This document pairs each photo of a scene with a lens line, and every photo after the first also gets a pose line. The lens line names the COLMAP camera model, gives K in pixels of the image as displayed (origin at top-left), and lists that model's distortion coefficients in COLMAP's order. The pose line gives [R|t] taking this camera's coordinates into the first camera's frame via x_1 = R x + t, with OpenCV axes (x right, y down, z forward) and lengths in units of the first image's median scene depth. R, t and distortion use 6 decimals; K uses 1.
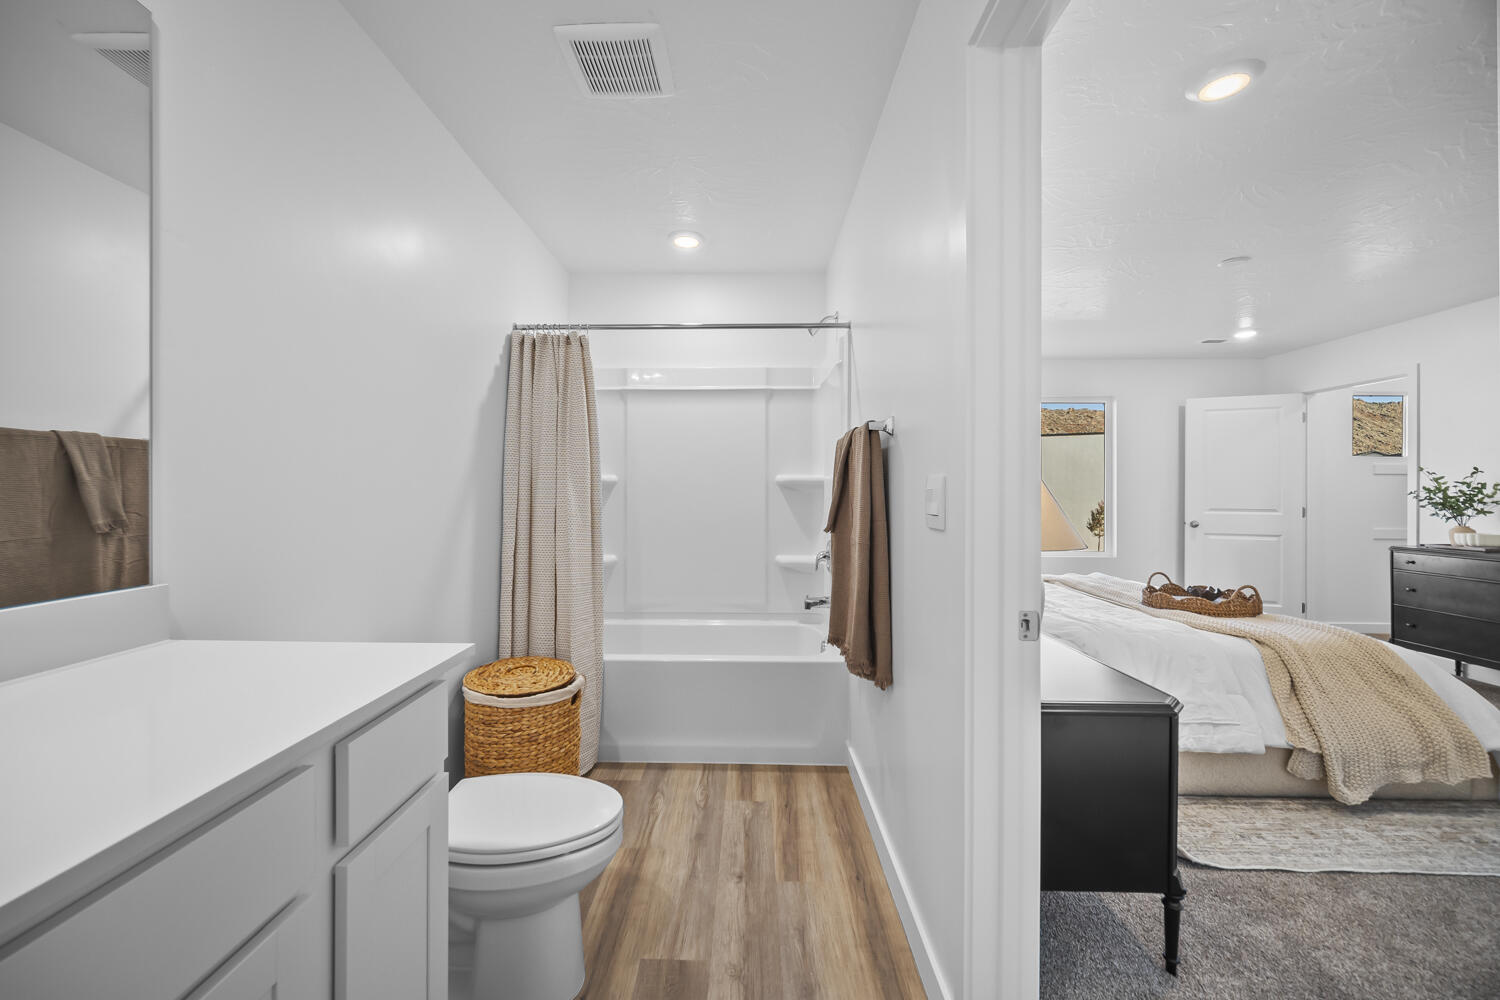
lens RADIAL K [[592.6, 0, 749.9], [0, 592.6, 491.1], [0, 0, 1]] dist [-0.001279, 0.000716]
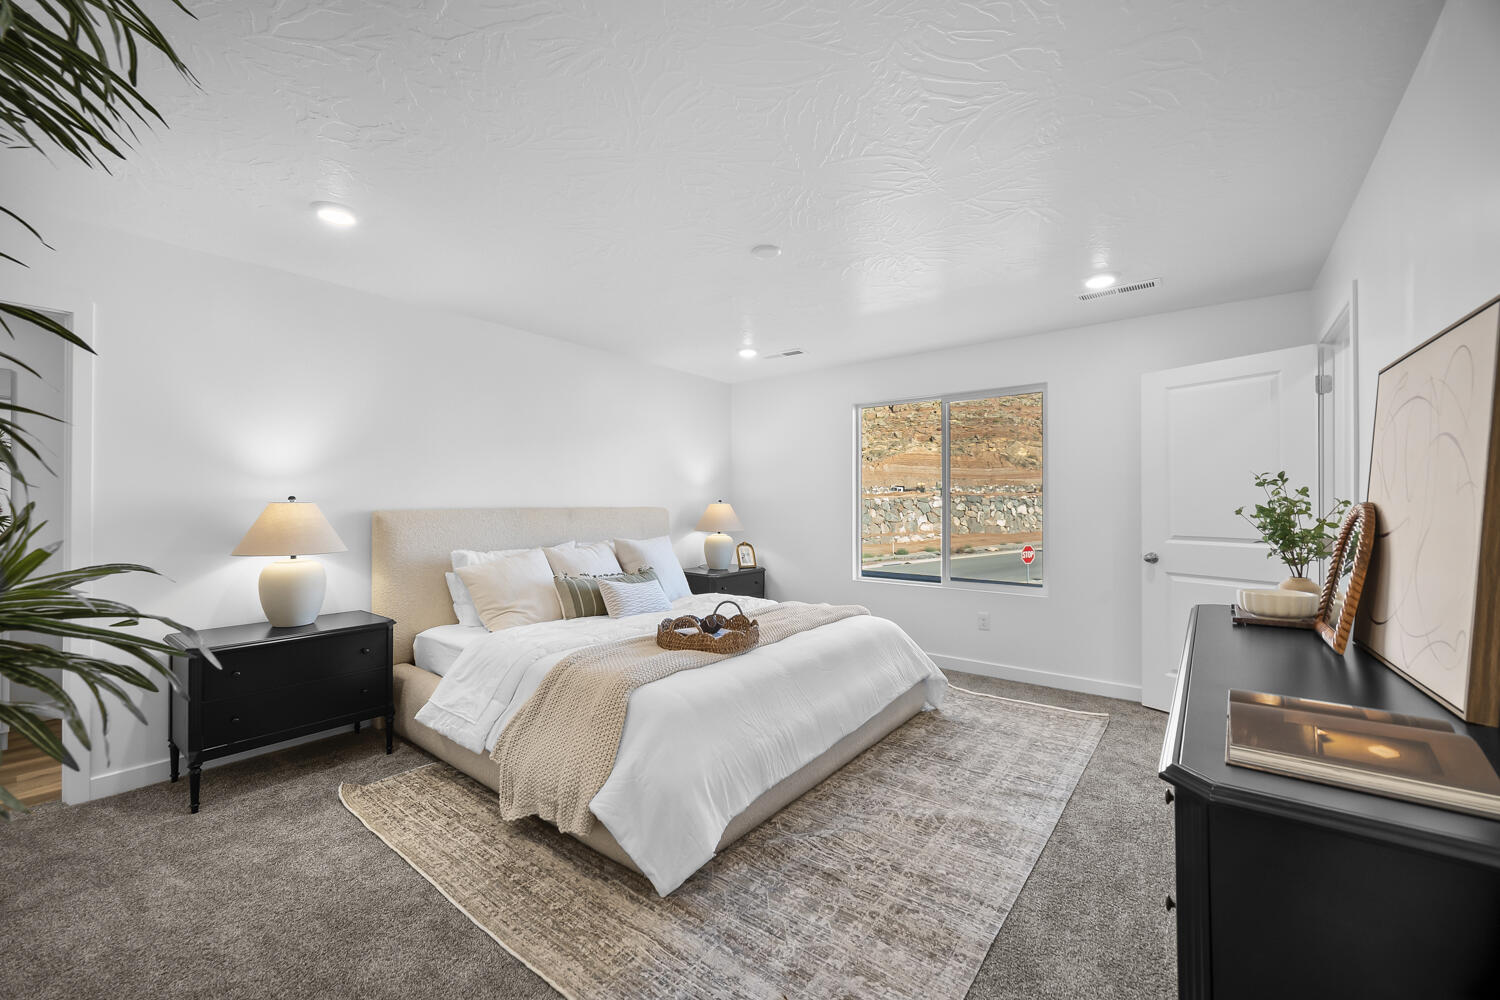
lens RADIAL K [[592.6, 0, 726.4], [0, 592.6, 502.4], [0, 0, 1]] dist [-0.001279, 0.000716]
pose [[0.789868, -0.007054, -0.613237, 1.143685], [0.006686, 0.999973, -0.002891, -0.013387], [0.613241, -0.001817, 0.789894, 0.242839]]
